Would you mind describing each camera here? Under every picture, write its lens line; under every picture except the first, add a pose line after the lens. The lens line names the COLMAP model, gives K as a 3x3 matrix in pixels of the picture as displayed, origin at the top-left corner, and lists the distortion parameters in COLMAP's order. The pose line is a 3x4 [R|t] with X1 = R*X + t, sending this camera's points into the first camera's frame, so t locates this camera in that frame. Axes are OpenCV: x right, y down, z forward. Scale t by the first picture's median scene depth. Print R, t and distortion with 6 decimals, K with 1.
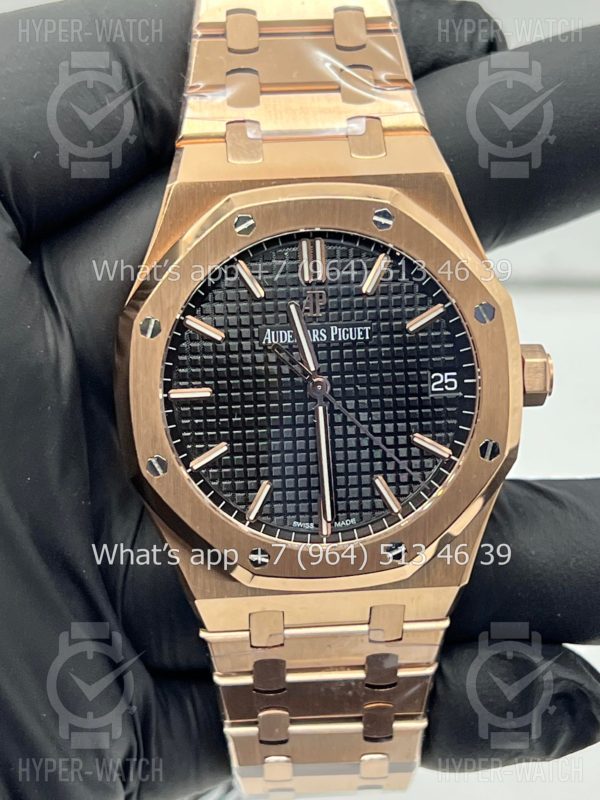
lens RADIAL K [[1888.9, 0, 299.4], [0, 1888.9, 402.9], [0, 0, 1]] dist [0.221019, 0.000000]
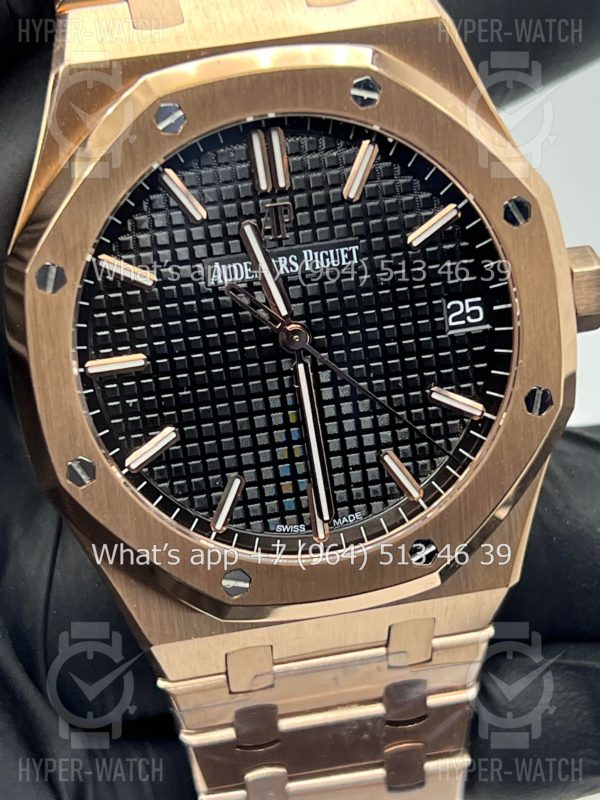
lens RADIAL K [[1888.9, 0, 299.3], [0, 1888.9, 395.1], [0, 0, 1]] dist [0.221019, 0.000000]
pose [[0.992543, -0.101198, 0.067946, -0.038803], [0.096528, 0.992948, 0.068828, -0.035516], [-0.074432, -0.061756, 0.995312, 0.285413]]
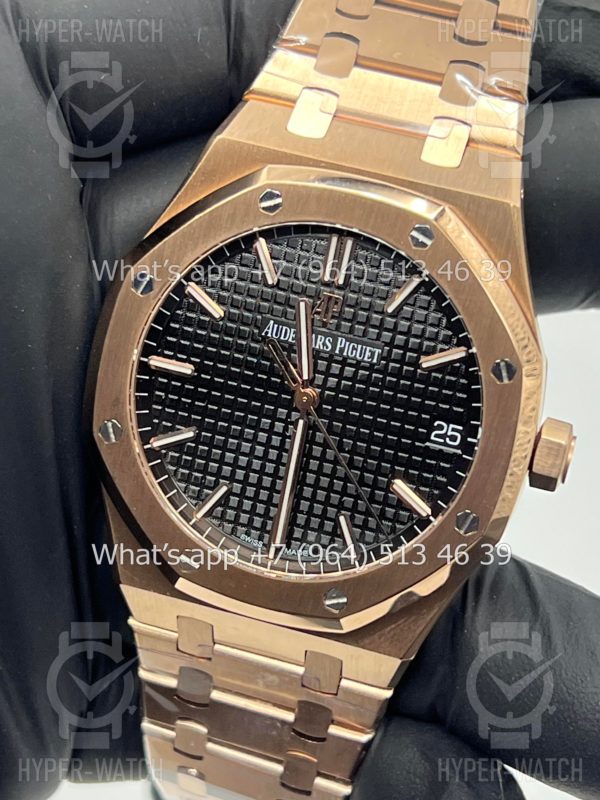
lens RADIAL K [[1888.9, 0, 299.6], [0, 1888.9, 397.5], [0, 0, 1]] dist [0.221019, 0.000000]
pose [[0.938803, 0.283482, -0.195668, 0.181243], [-0.278155, 0.958973, 0.054782, -0.056716], [0.203170, 0.002997, 0.979139, 0.122616]]
